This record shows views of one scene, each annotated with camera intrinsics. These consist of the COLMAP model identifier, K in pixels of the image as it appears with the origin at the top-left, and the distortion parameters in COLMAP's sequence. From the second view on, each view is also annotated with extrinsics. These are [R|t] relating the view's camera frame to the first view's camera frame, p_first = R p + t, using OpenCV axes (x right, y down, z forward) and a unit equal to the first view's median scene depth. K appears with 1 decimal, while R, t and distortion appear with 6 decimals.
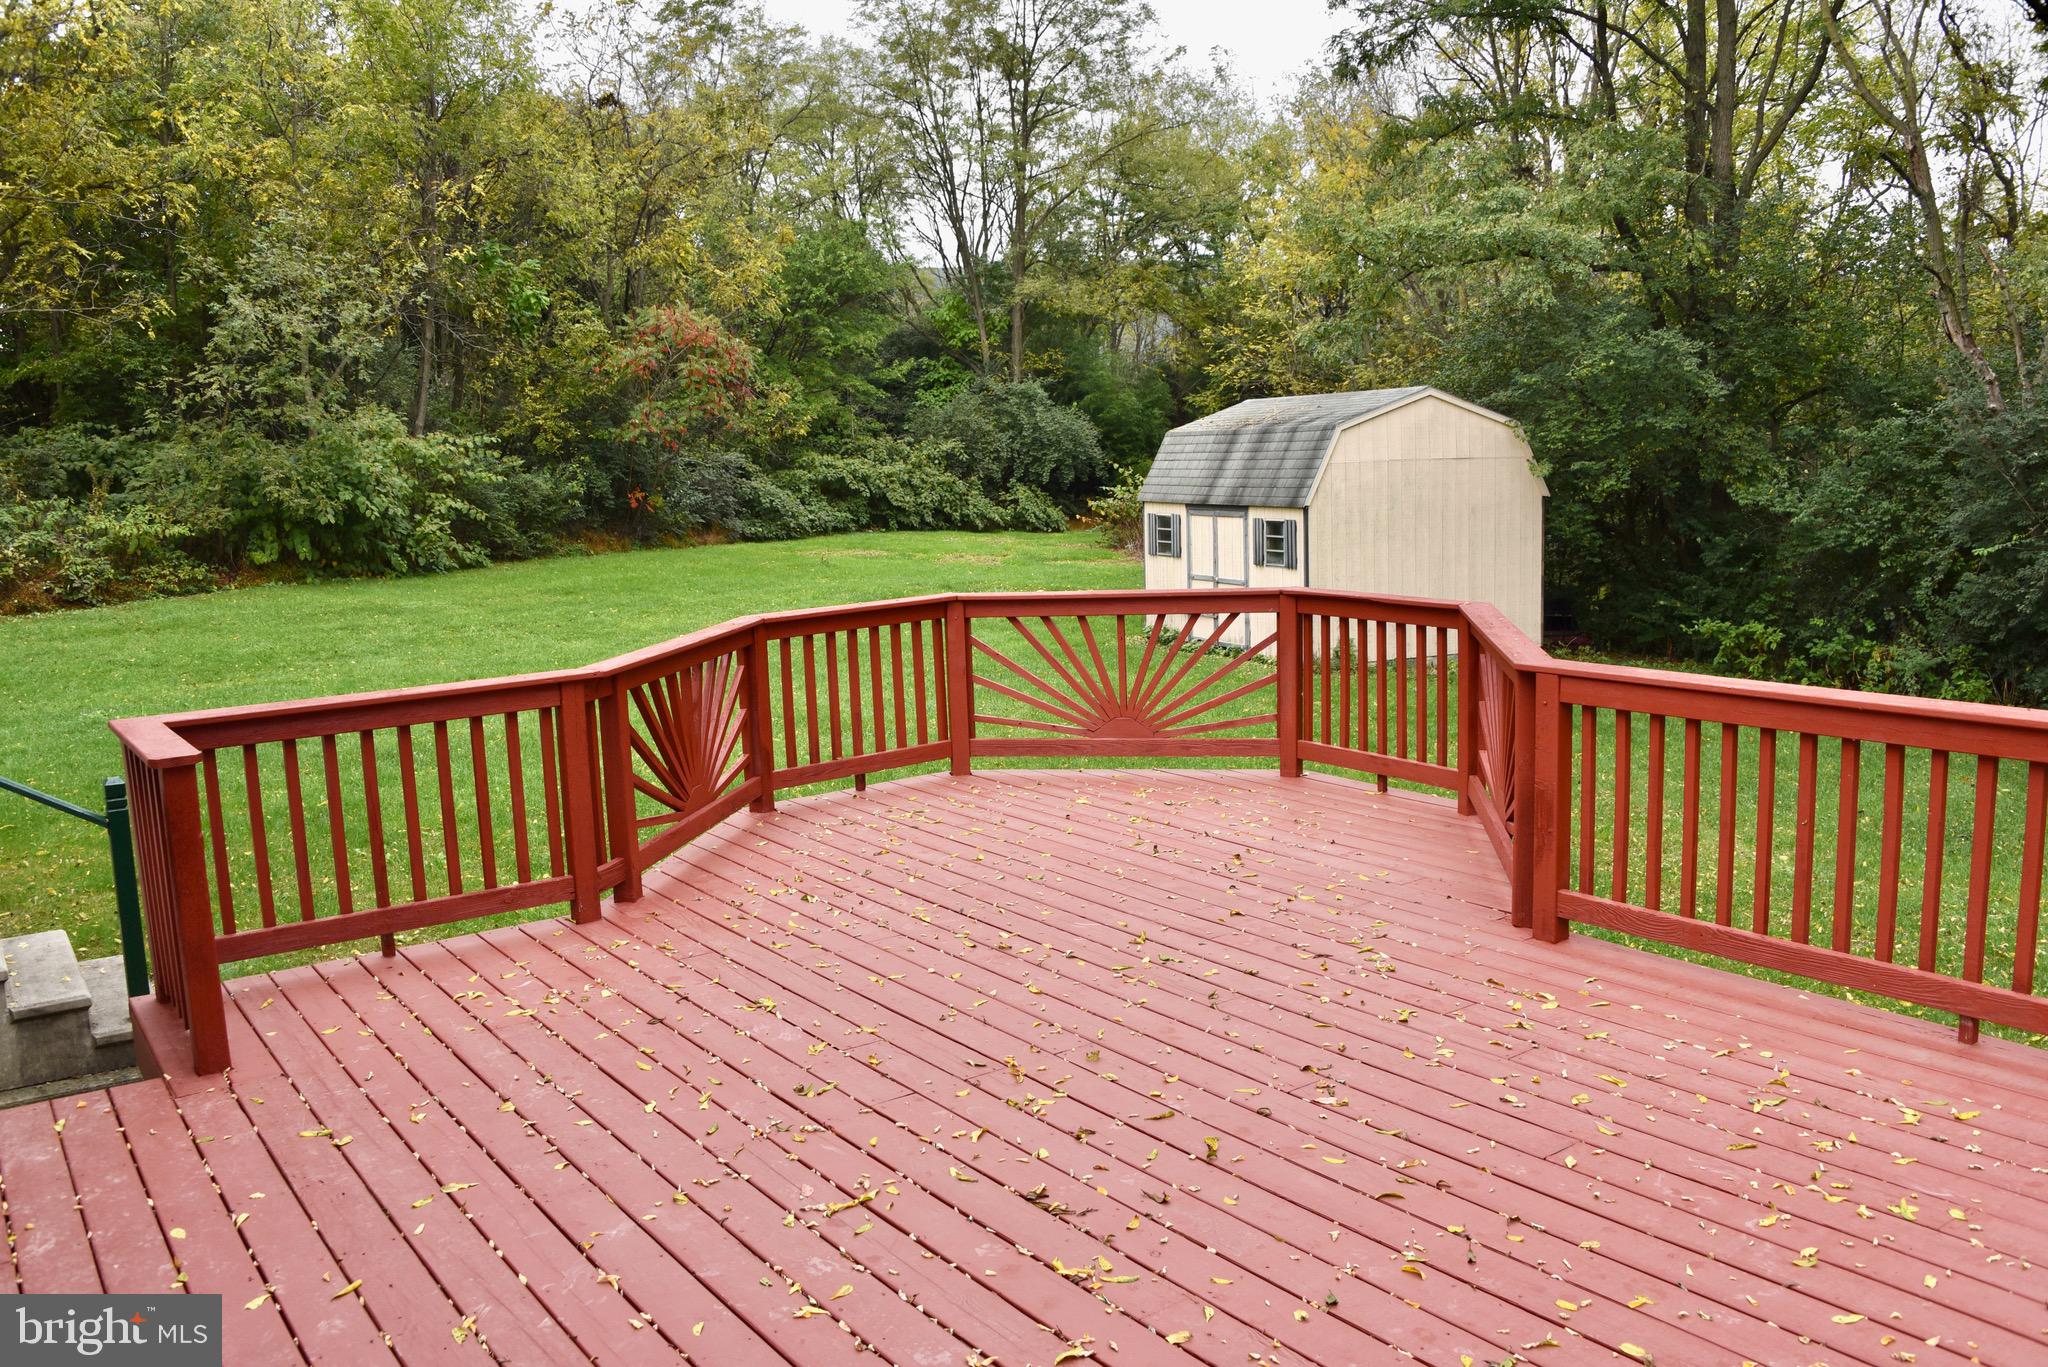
lens RADIAL K [[1635.9, 0, 1013.4], [0, 1635.9, 681.0], [0, 0, 1]] dist [-0.154993, 0.096442]
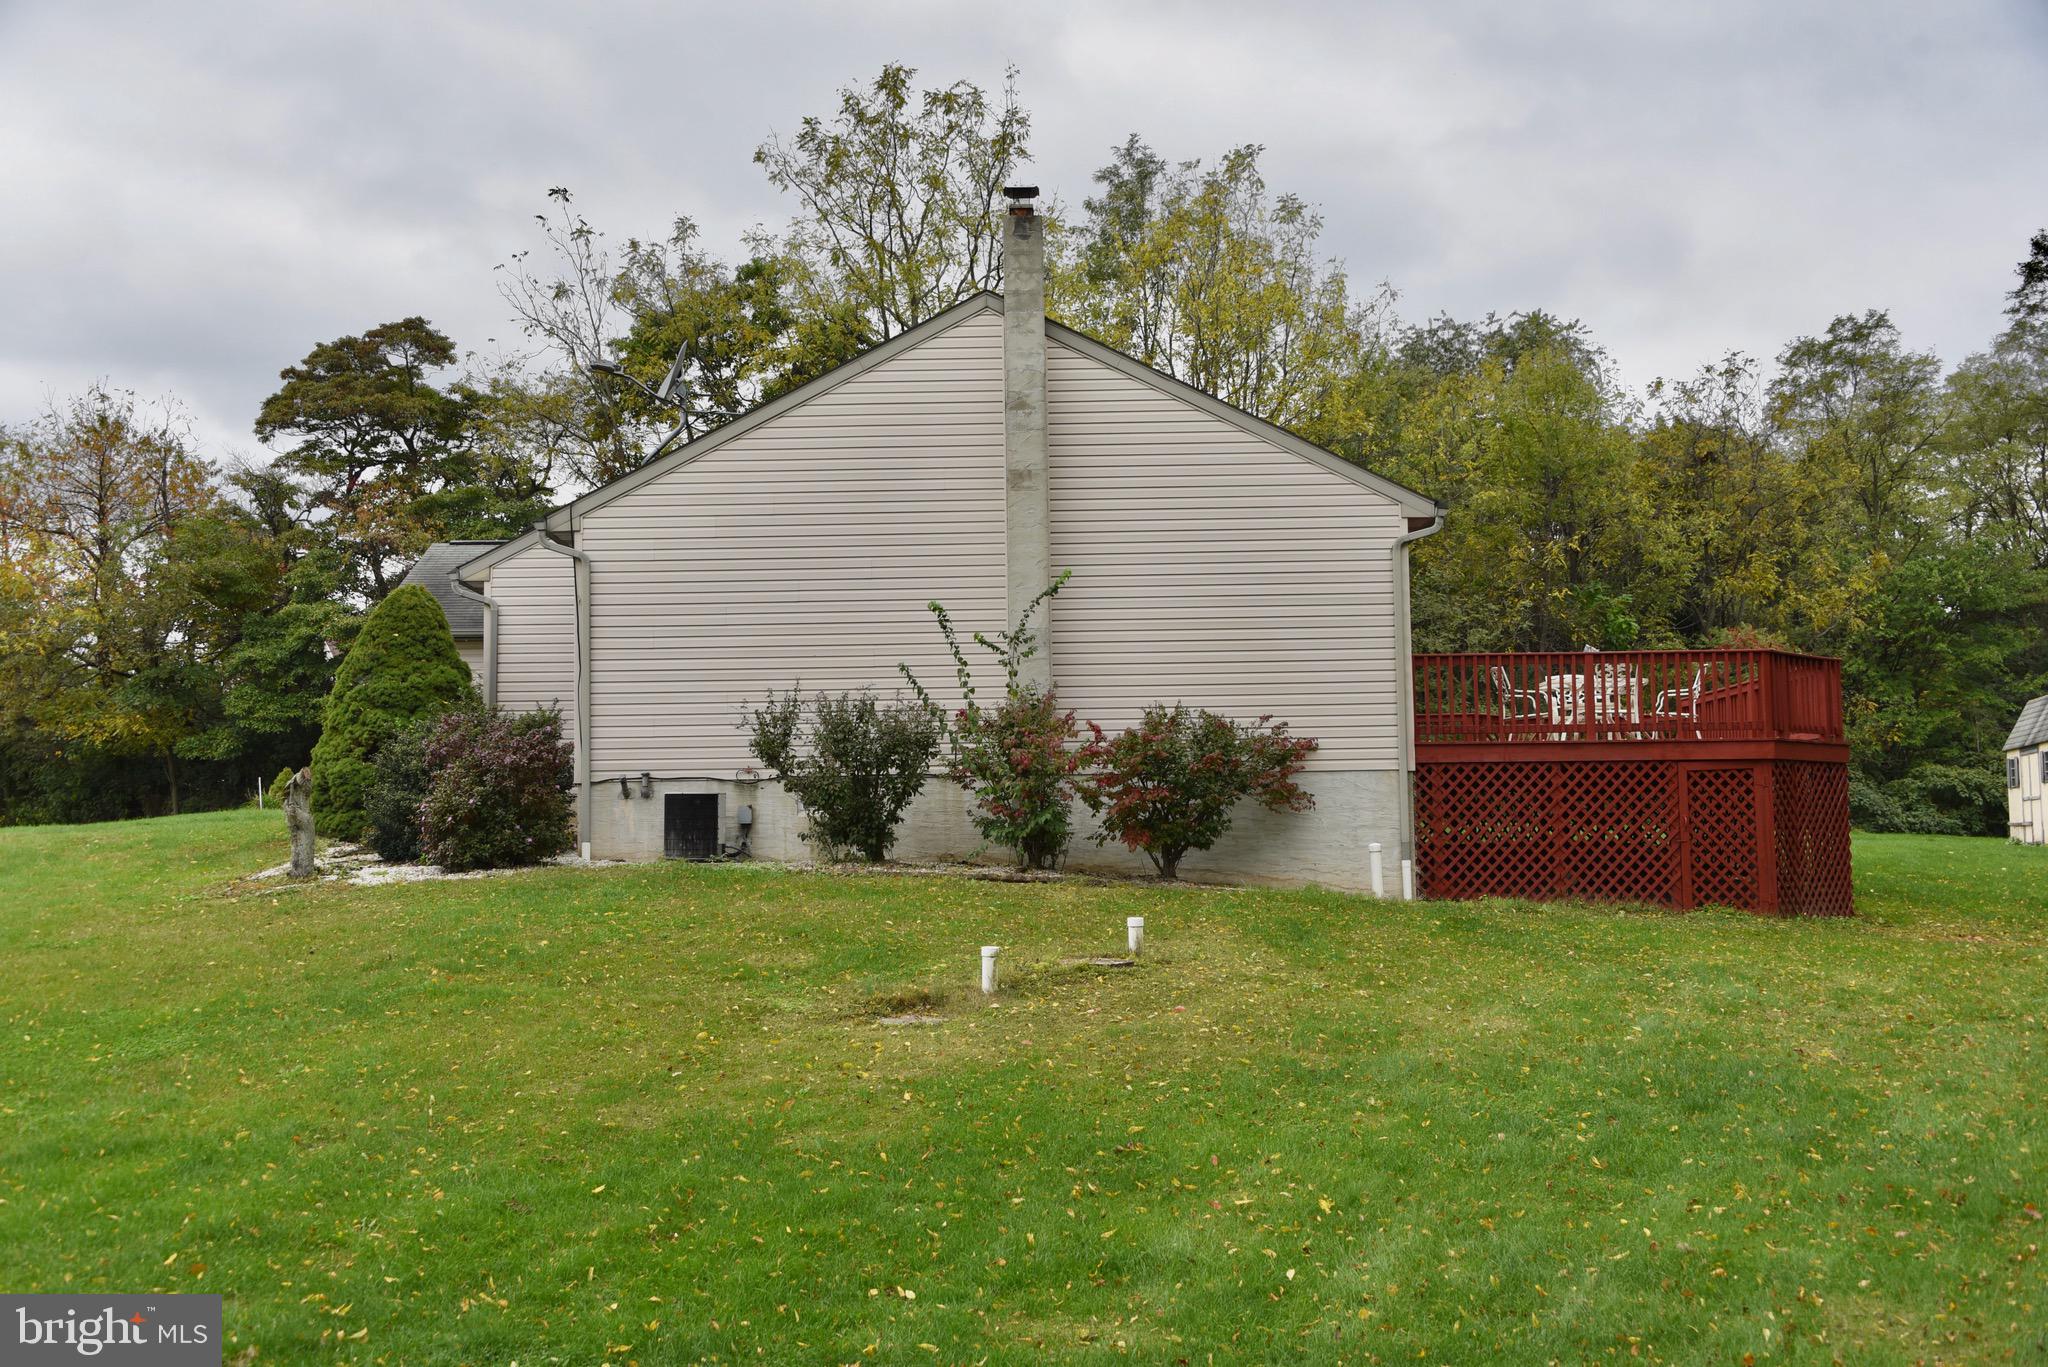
lens RADIAL K [[2233.1, 0, 1024.0], [0, 2233.1, 683.5], [0, 0, 1]] dist [0.005301, 0.008503]
pose [[0.810726, -0.030084, -0.584652, 0.451358], [-0.093295, 0.979276, -0.179761, 0.221023], [0.577944, 0.200282, 0.791118, -0.868435]]
